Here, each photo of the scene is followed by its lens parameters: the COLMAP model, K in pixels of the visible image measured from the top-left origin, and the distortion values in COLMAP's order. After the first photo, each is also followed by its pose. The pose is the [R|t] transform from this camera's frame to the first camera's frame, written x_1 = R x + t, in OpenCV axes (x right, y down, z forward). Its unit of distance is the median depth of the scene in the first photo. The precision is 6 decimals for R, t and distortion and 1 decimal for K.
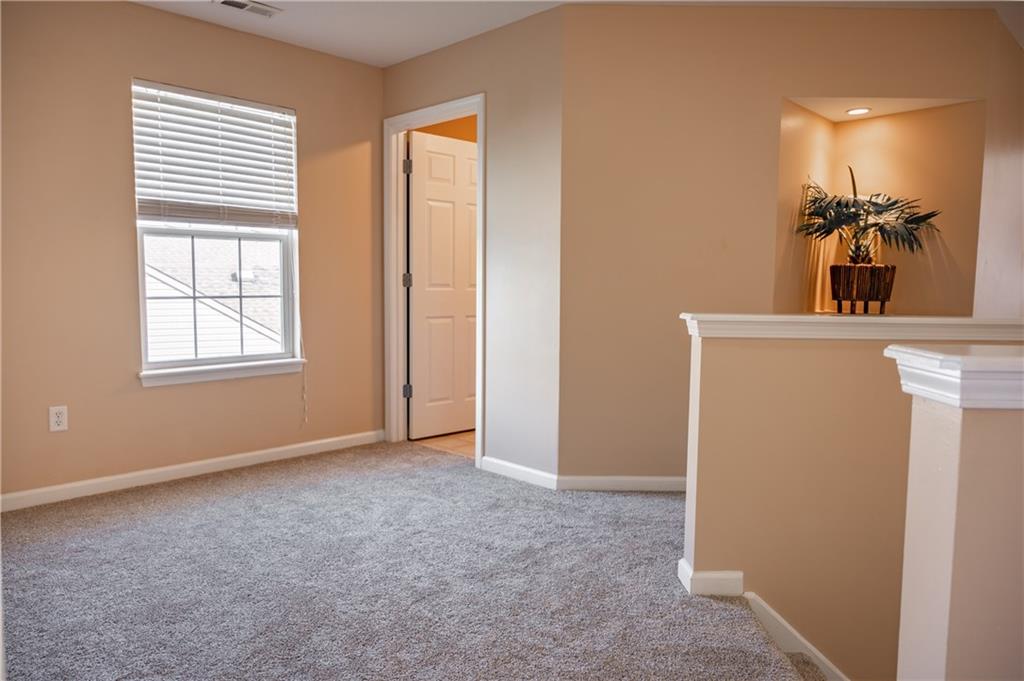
lens RADIAL K [[688.5, 0, 510.9], [0, 688.5, 341.8], [0, 0, 1]] dist [-0.008546, 0.008911]
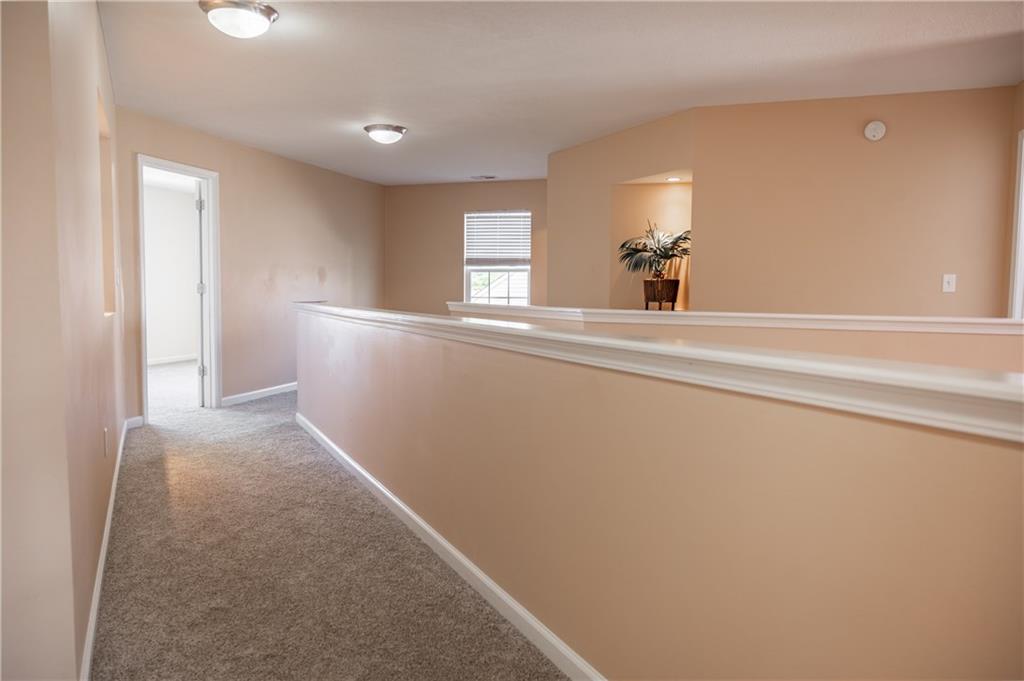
lens RADIAL K [[688.5, 0, 511.5], [0, 688.5, 340.5], [0, 0, 1]] dist [-0.008546, 0.008911]
pose [[0.473767, 0.061656, -0.878489, 1.724797], [-0.079406, 0.996474, 0.027113, 0.012808], [0.877063, 0.056912, 0.476992, -0.046359]]
